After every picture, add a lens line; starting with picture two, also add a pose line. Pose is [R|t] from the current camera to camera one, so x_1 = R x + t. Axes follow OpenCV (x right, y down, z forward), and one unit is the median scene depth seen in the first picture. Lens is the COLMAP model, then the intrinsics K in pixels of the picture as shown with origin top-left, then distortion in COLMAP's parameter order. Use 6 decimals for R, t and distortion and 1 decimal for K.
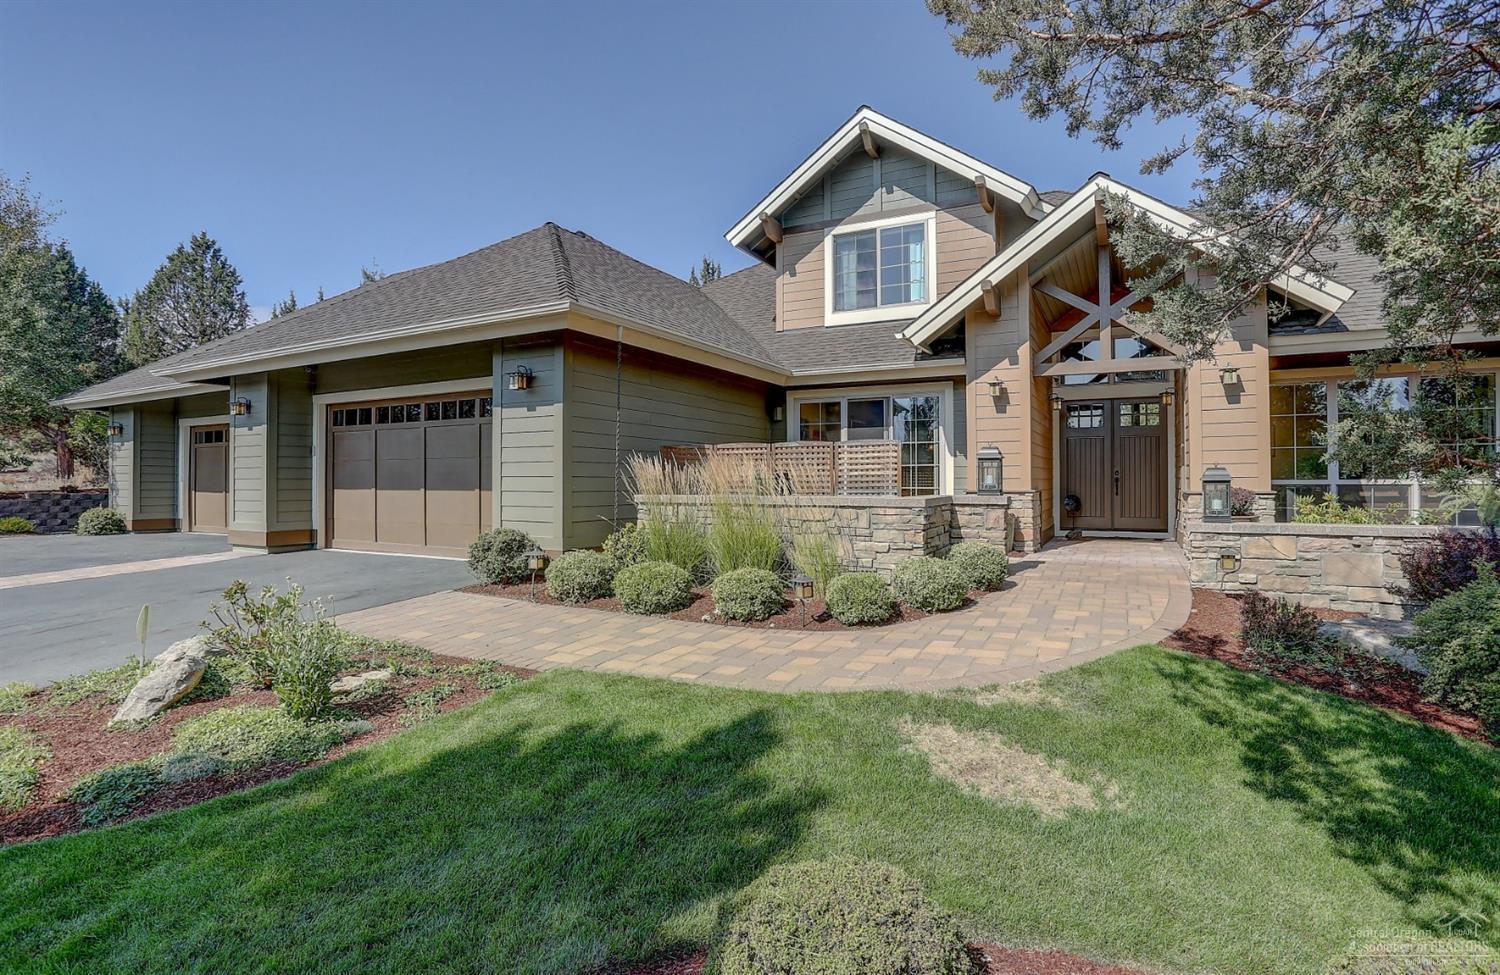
lens RADIAL K [[756.8, 0, 751.0], [0, 756.8, 475.9], [0, 0, 1]] dist [-0.089998, 0.053638]
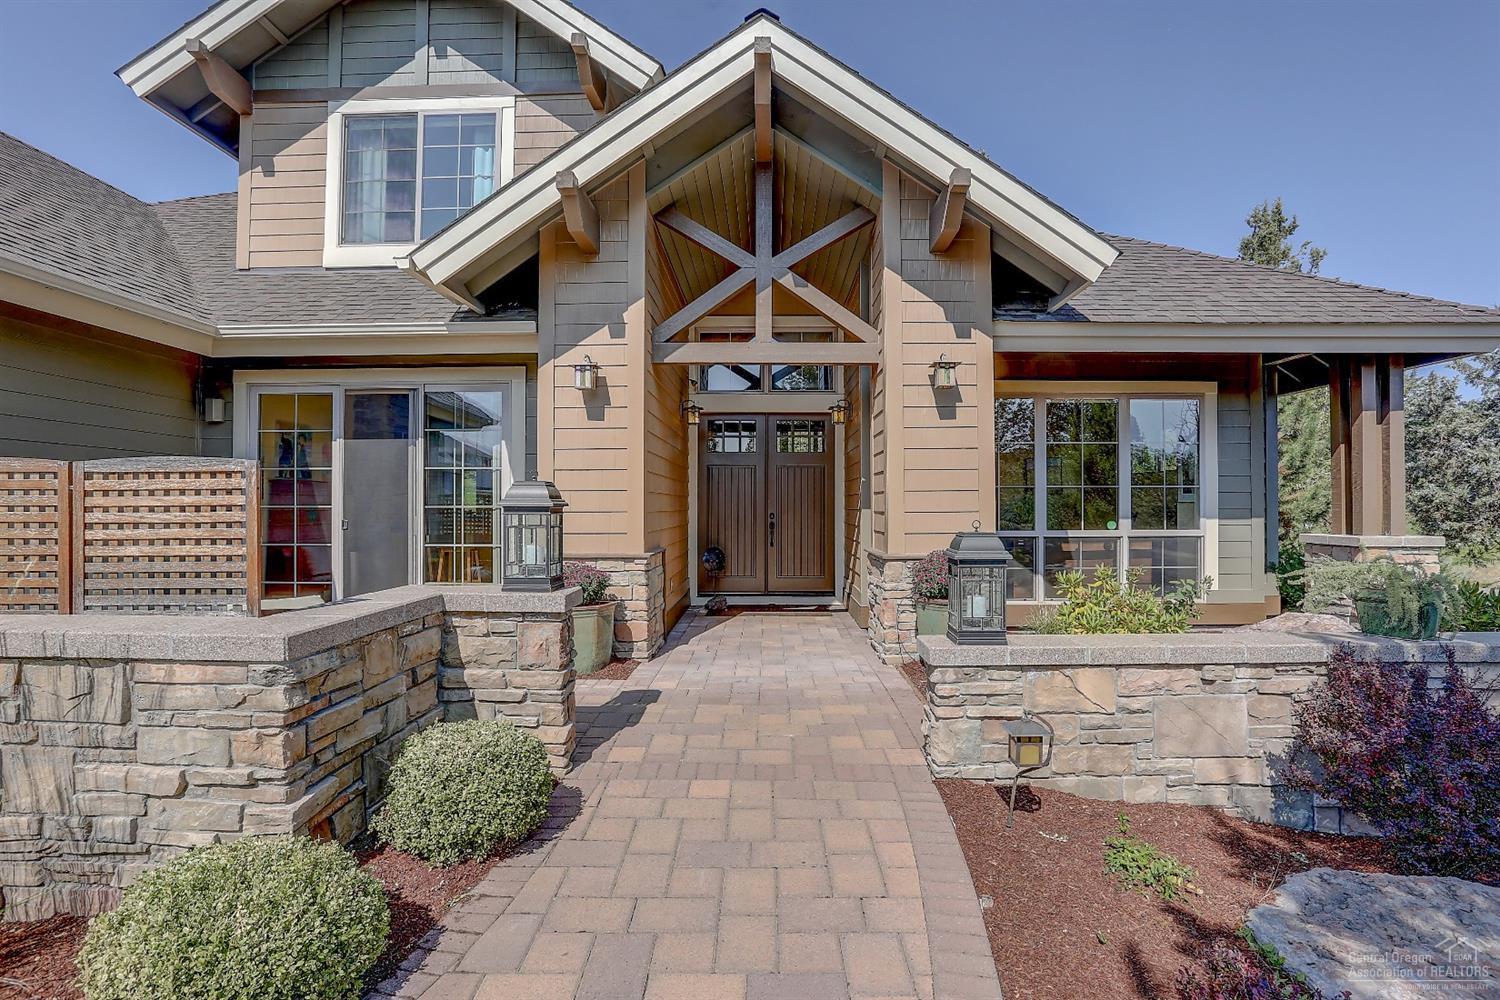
lens RADIAL K [[732.2, 0, 750.0], [0, 732.2, 500.0], [0, 0, 1]] dist [-0.001909, -0.000120]
pose [[0.901686, 0.006041, 0.432350, 0.192104], [-0.006240, 0.999980, -0.000959, -0.021970], [-0.432347, -0.001833, 0.901706, 0.428406]]
